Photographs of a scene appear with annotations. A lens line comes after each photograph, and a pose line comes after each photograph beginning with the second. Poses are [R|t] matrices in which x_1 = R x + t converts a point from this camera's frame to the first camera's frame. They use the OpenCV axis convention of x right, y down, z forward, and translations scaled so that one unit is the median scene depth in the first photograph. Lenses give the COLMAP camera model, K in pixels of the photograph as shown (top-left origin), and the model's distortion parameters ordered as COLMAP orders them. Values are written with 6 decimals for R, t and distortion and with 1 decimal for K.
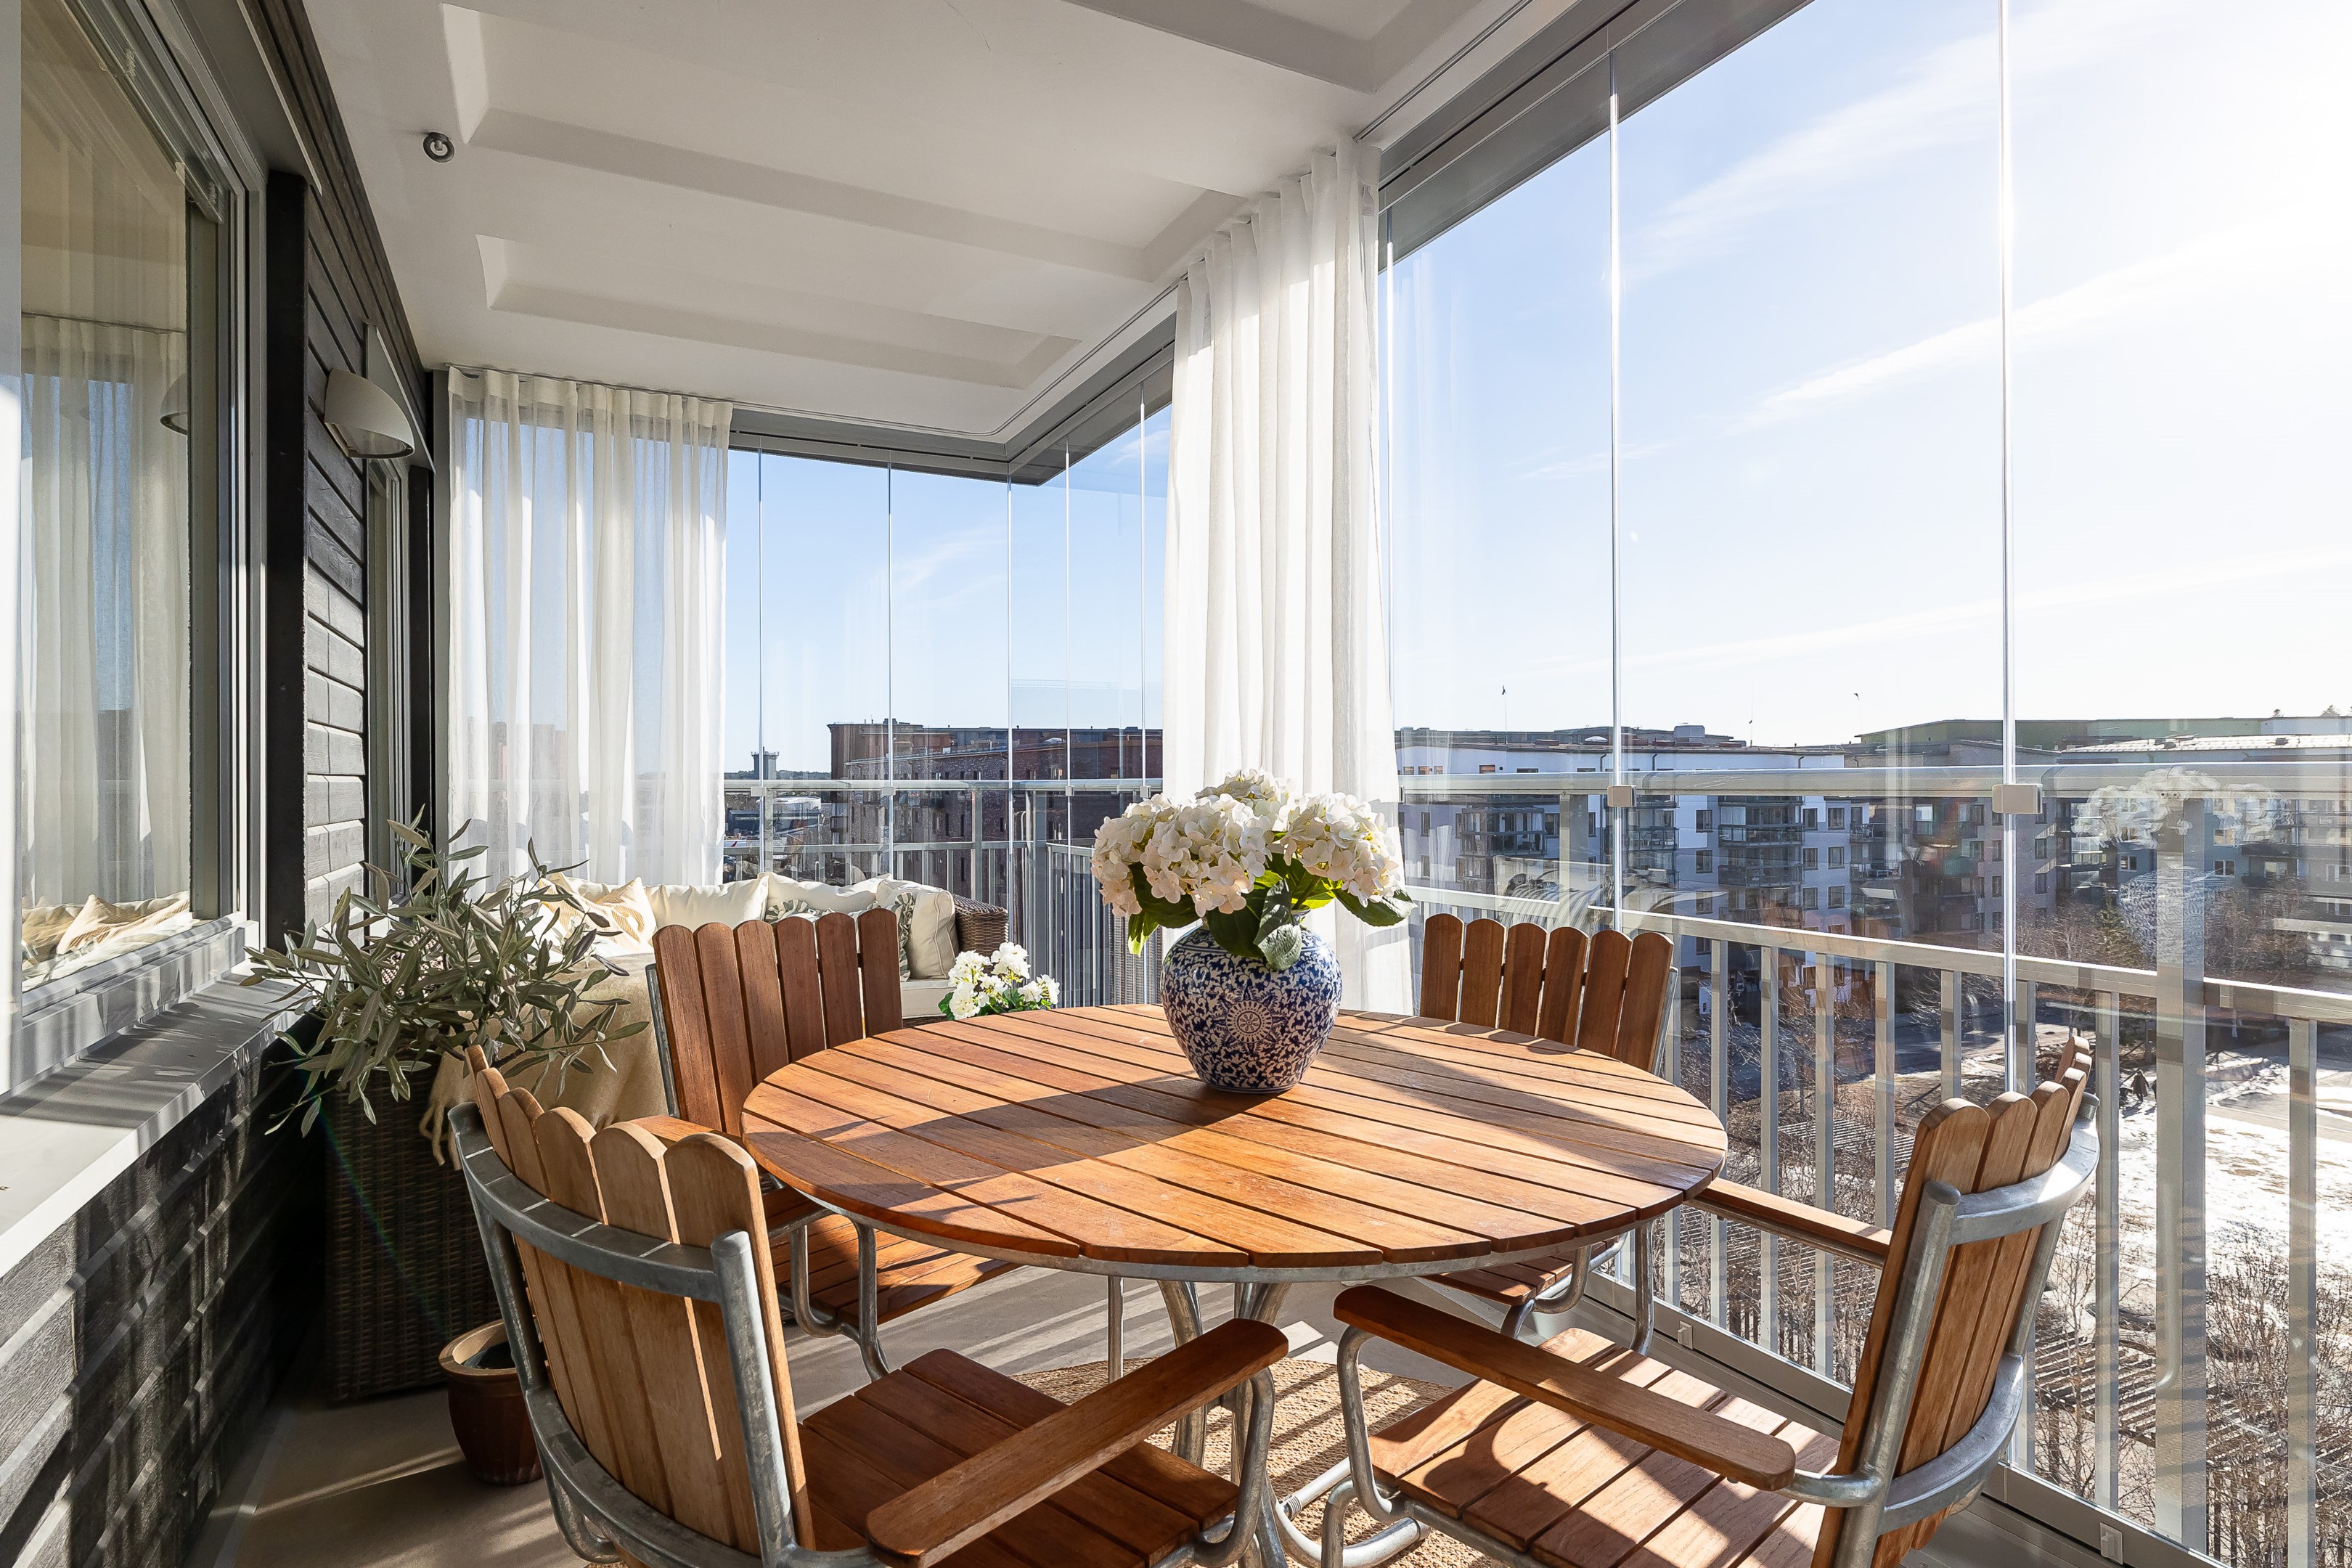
lens RADIAL K [[1267.6, 0, 1154.6], [0, 1267.6, 790.4], [0, 0, 1]] dist [-0.002247, -0.001044]
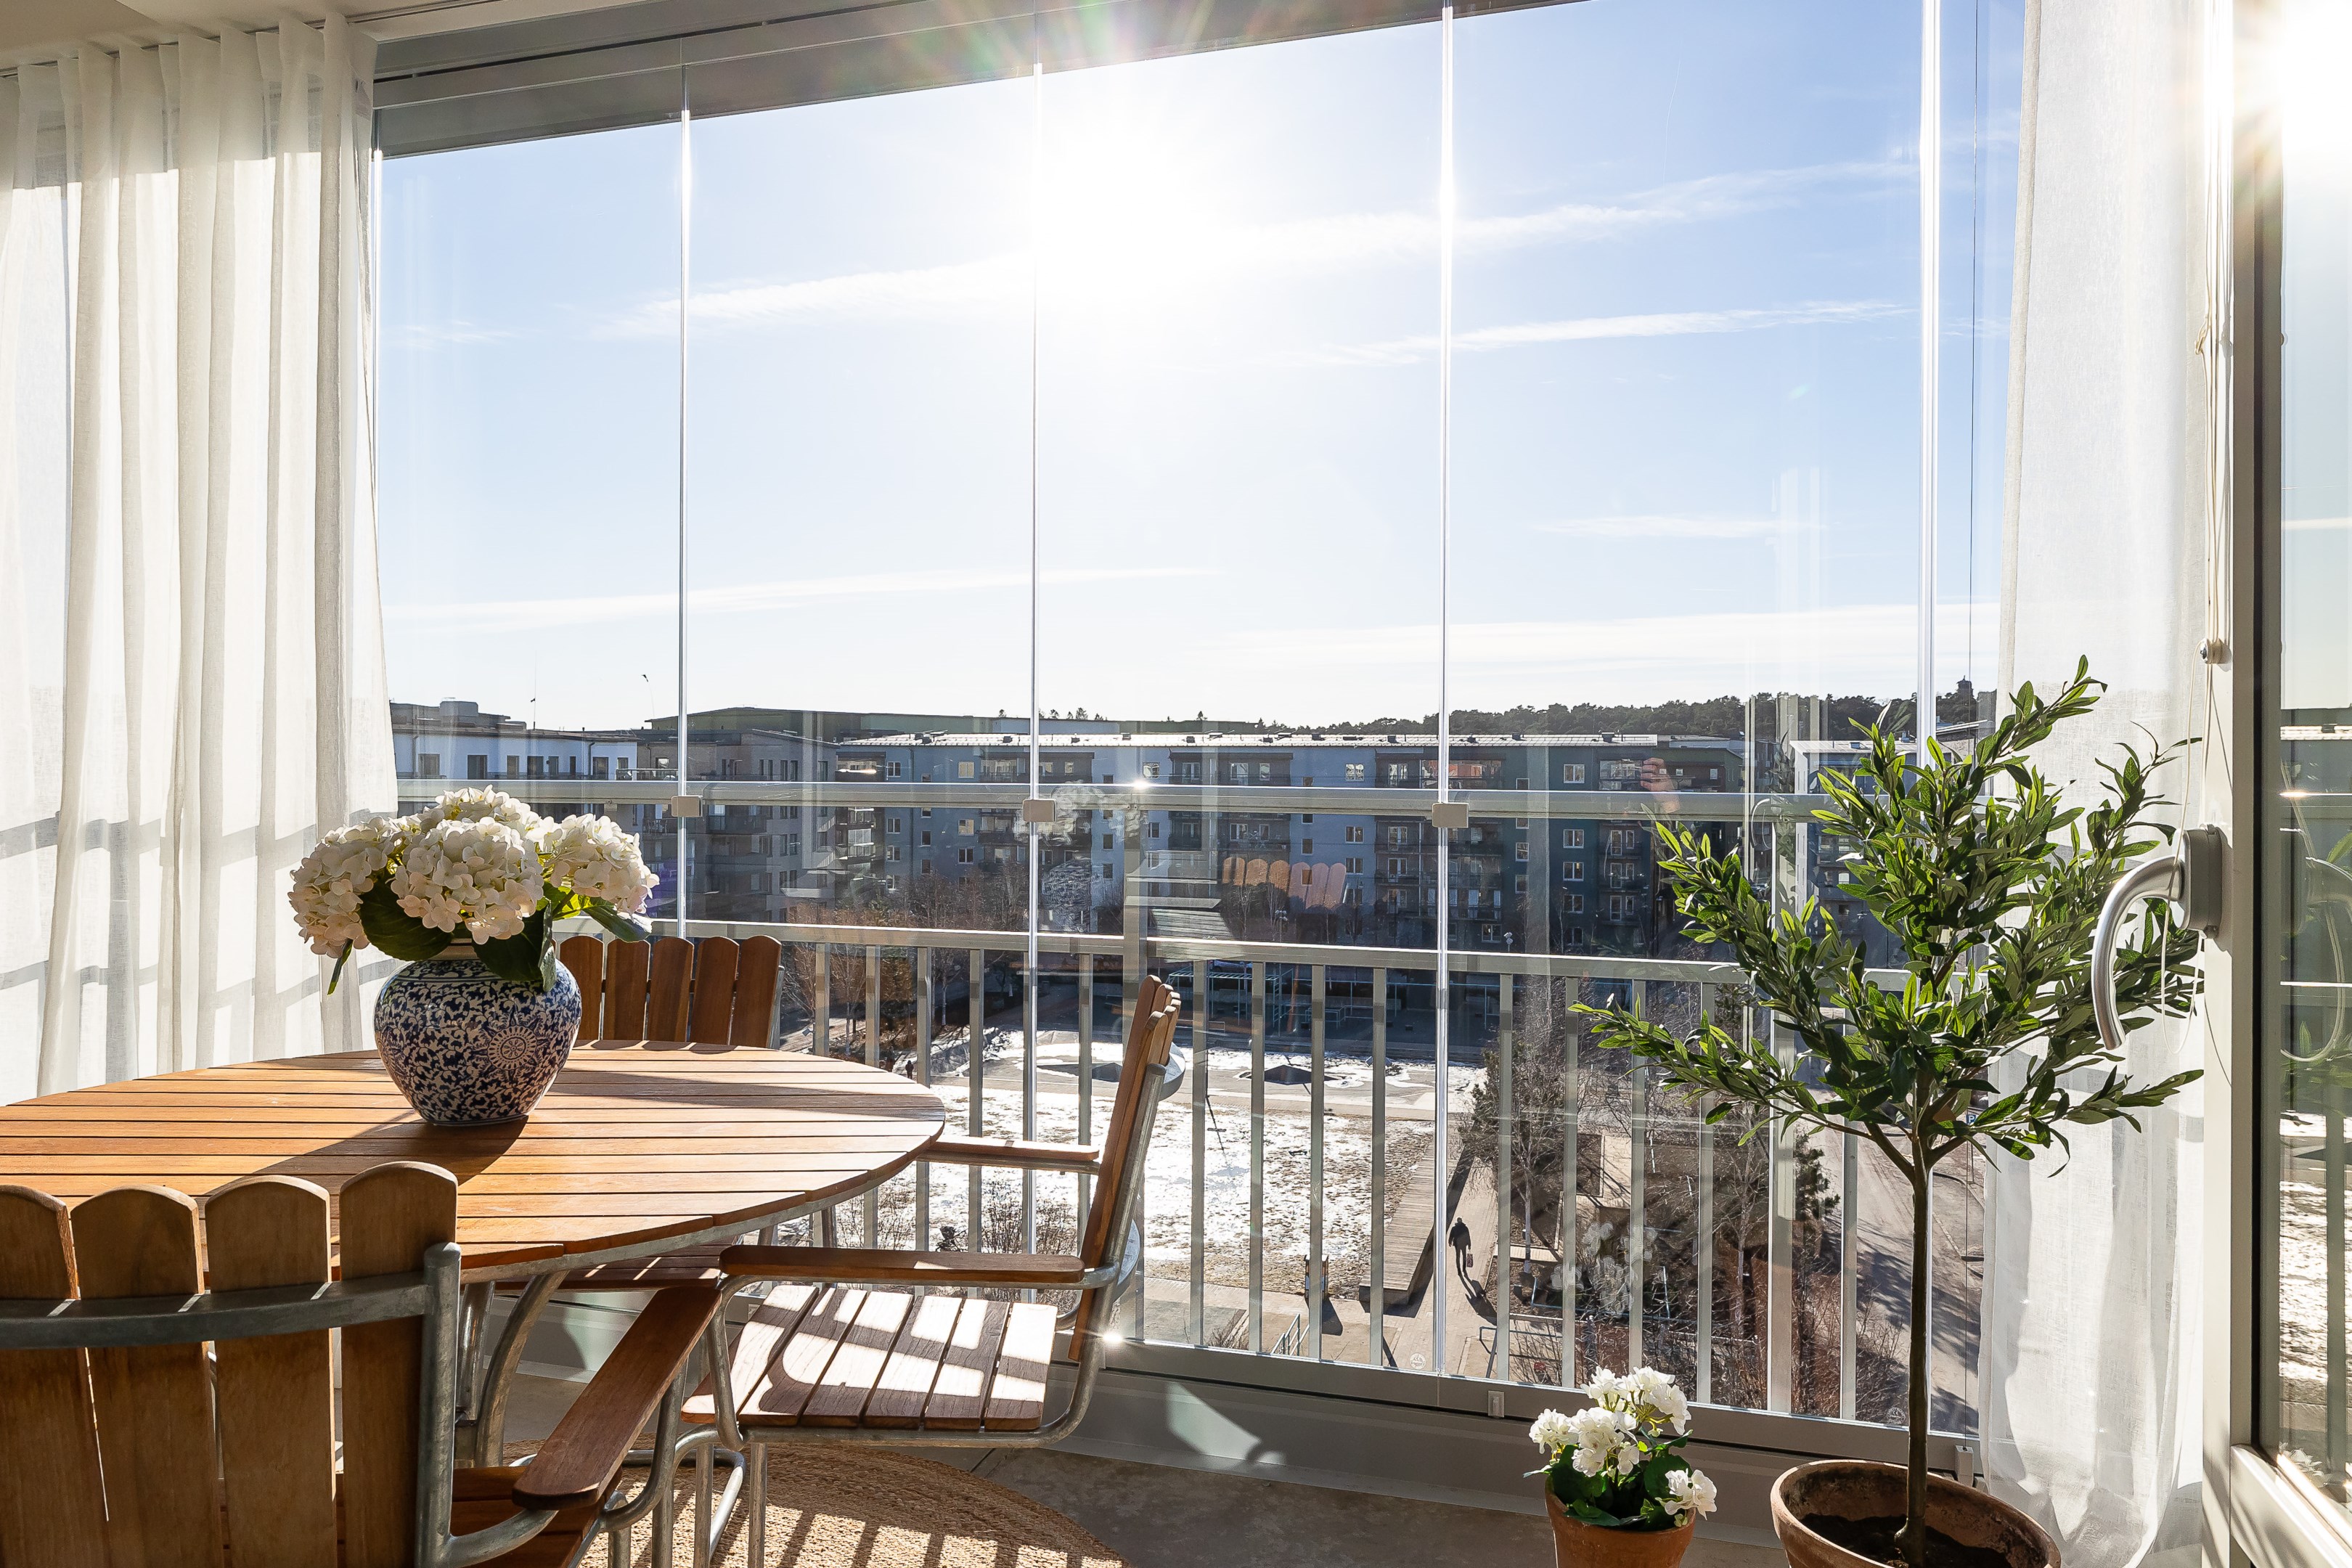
lens RADIAL K [[1522.3, 0, 1189.3], [0, 1522.3, 793.4], [0, 0, 1]] dist [0.019760, 0.002811]
pose [[0.661635, -0.001343, 0.749824, -0.225752], [-0.004604, 0.999972, 0.005853, -0.012091], [-0.749812, -0.007325, 0.661611, -0.087399]]
